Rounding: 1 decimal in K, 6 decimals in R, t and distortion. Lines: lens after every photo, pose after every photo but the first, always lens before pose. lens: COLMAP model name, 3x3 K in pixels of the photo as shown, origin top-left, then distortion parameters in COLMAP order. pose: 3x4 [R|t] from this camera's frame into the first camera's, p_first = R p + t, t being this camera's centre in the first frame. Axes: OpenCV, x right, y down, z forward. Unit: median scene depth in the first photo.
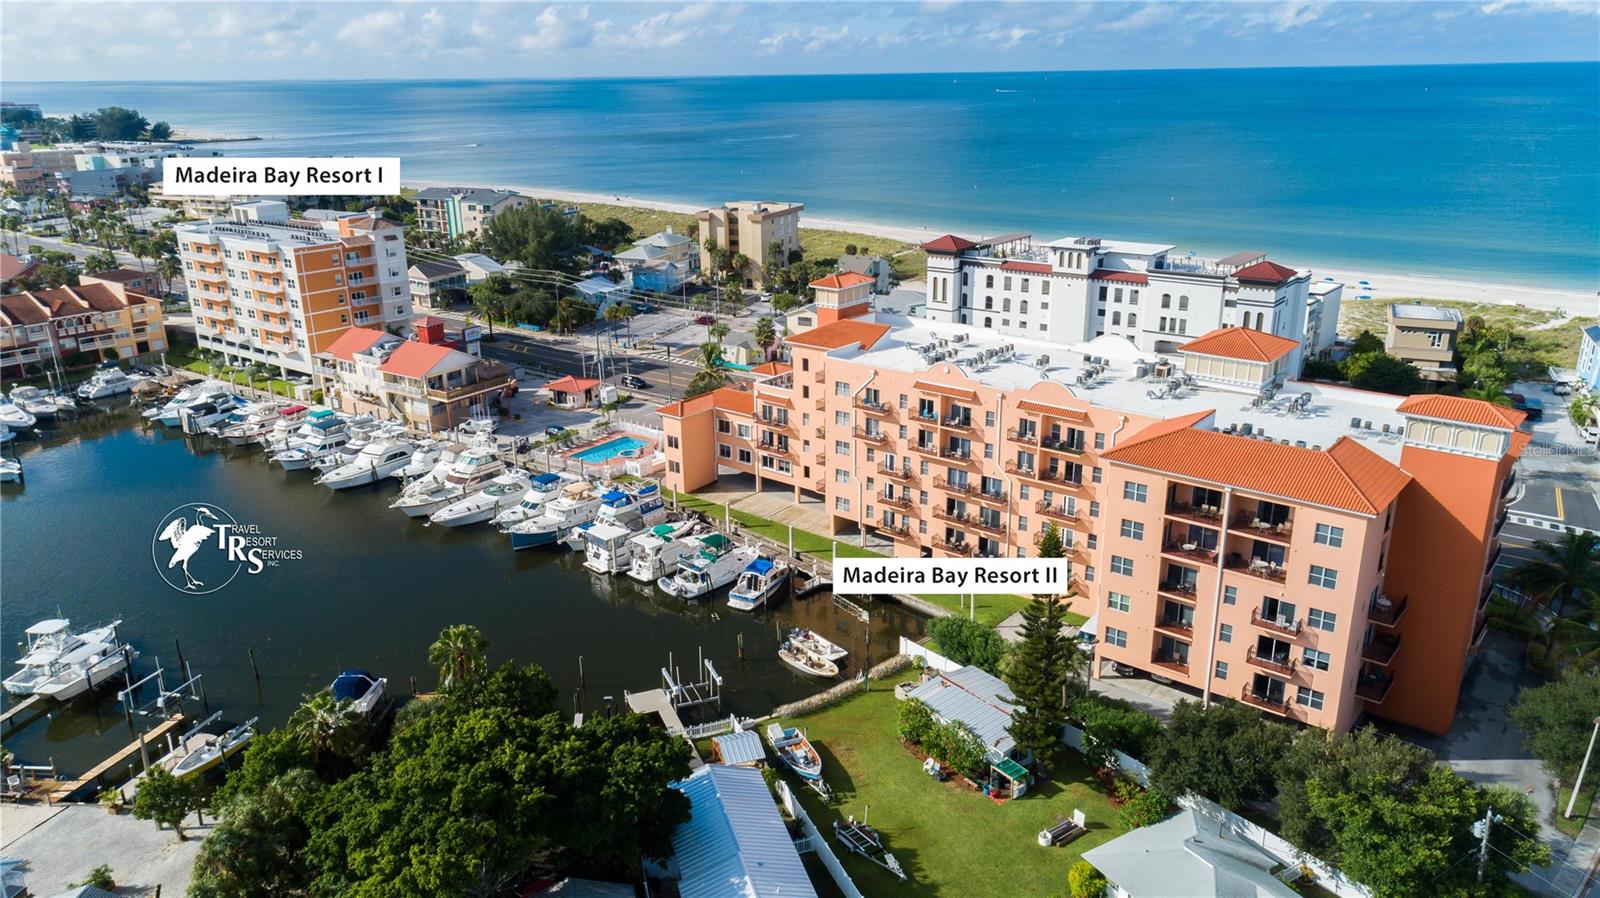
lens RADIAL K [[1121.3, 0, 806.9], [0, 1121.3, 441.1], [0, 0, 1]] dist [0.002336, -0.002587]
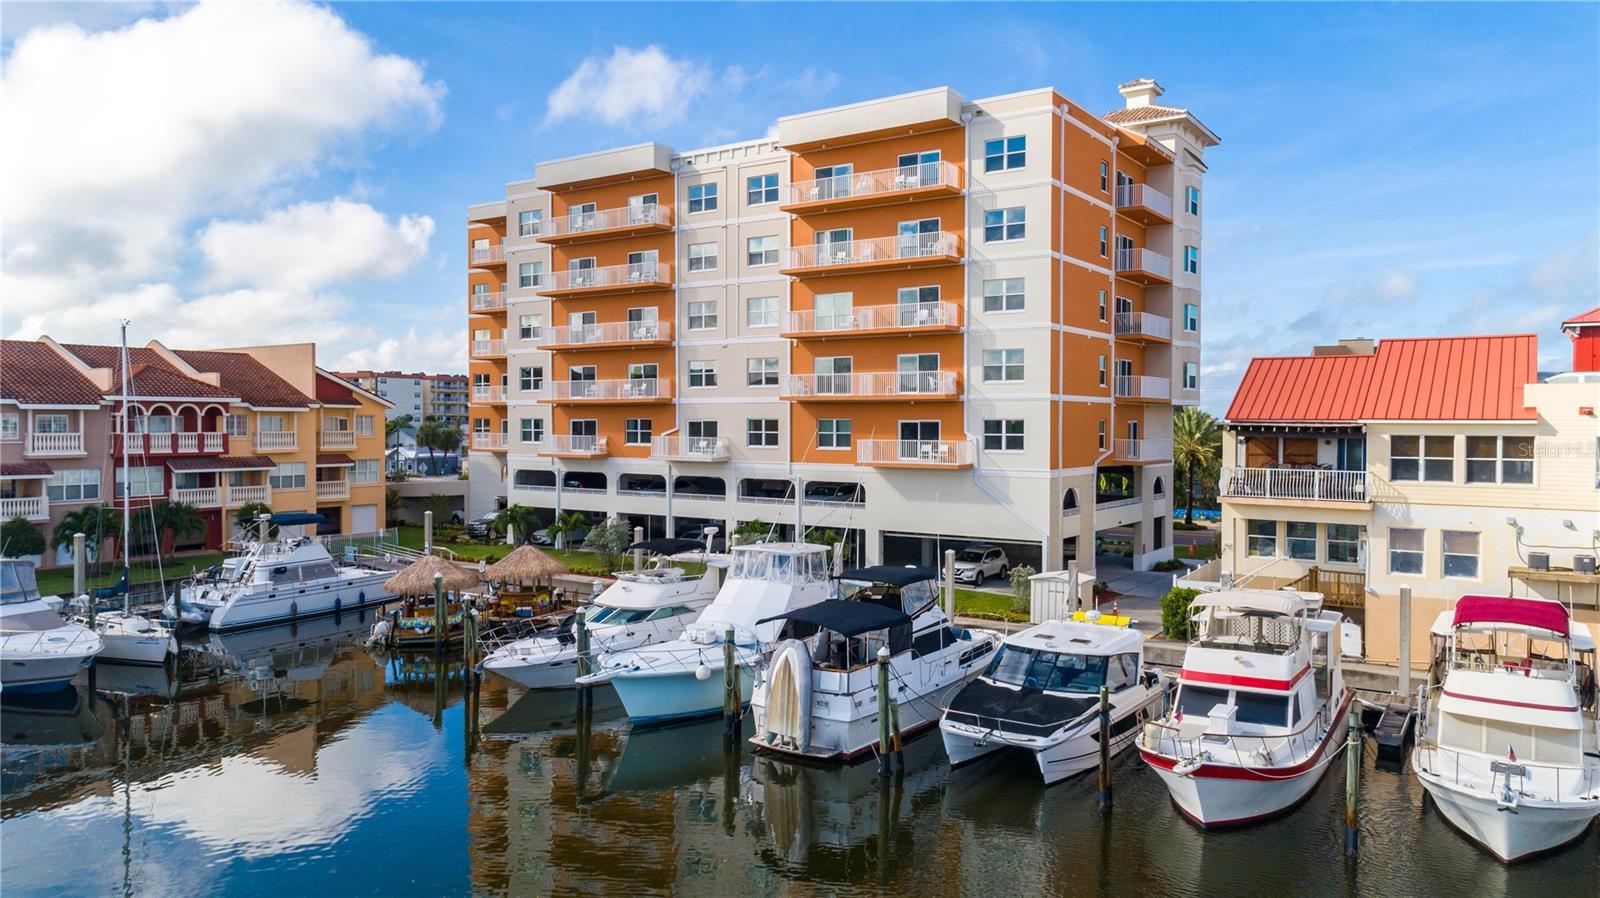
lens RADIAL K [[1121.3, 0, 806.9], [0, 1121.3, 441.1], [0, 0, 1]] dist [0.002336, -0.002587]
pose [[0.999745, 0.010494, 0.020019, -0.480605], [-0.004071, 0.954808, -0.297196, -0.000015], [-0.022233, 0.297038, 0.954607, 0.691885]]
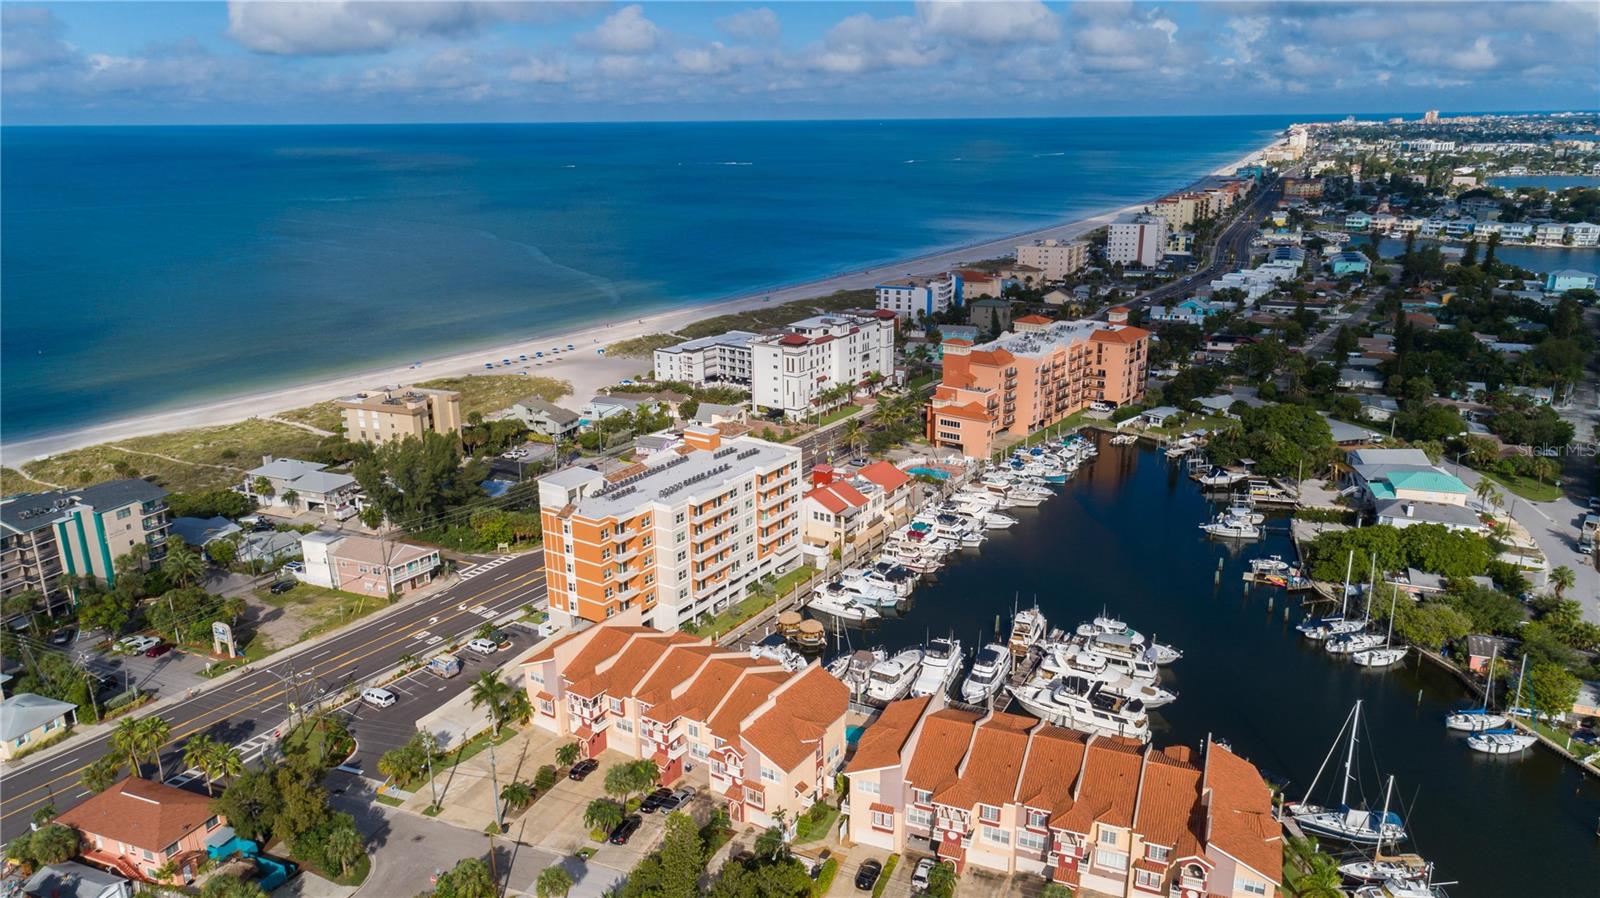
lens RADIAL K [[1084.4, 0, 800.0], [0, 1084.4, 449.0], [0, 0, 1]] dist [0.001471, -0.001663]
pose [[-0.040447, -0.281471, 0.958717, -1.412165], [0.325975, 0.903287, 0.278950, -0.446440], [-0.944513, 0.323801, 0.055217, 0.861081]]
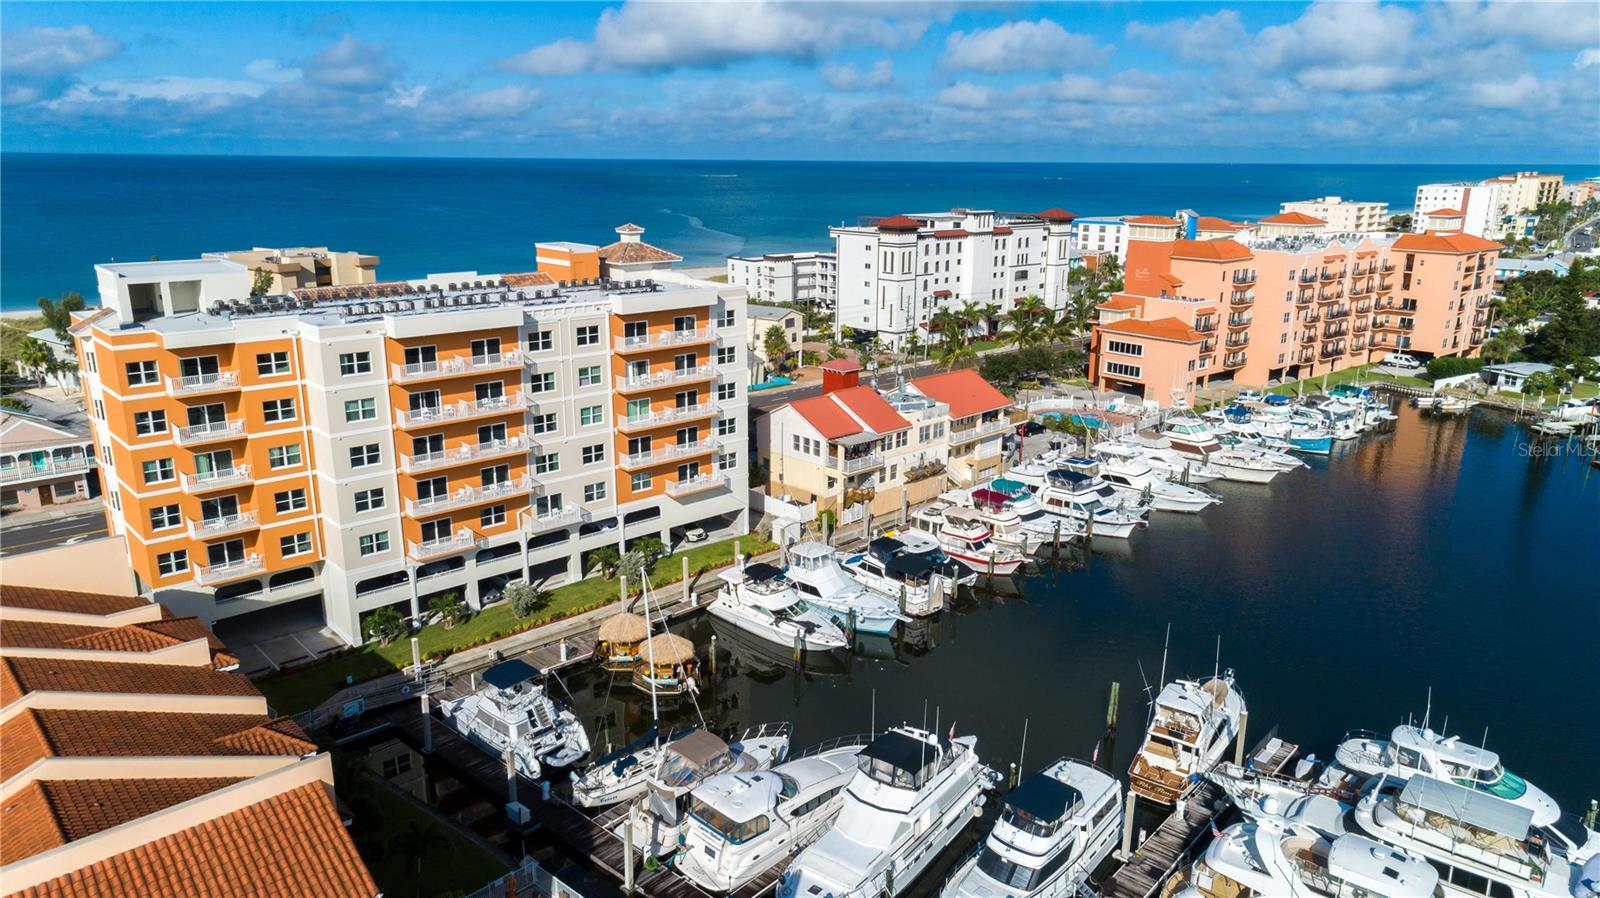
lens RADIAL K [[1073.3, 0, 810.3], [0, 1073.3, 451.8], [0, 0, 1]] dist [0.016429, 0.002608]
pose [[0.184763, -0.247142, 0.951201, -0.903631], [0.299296, 0.936041, 0.185067, -0.169185], [-0.936101, 0.250497, 0.246915, 0.786039]]
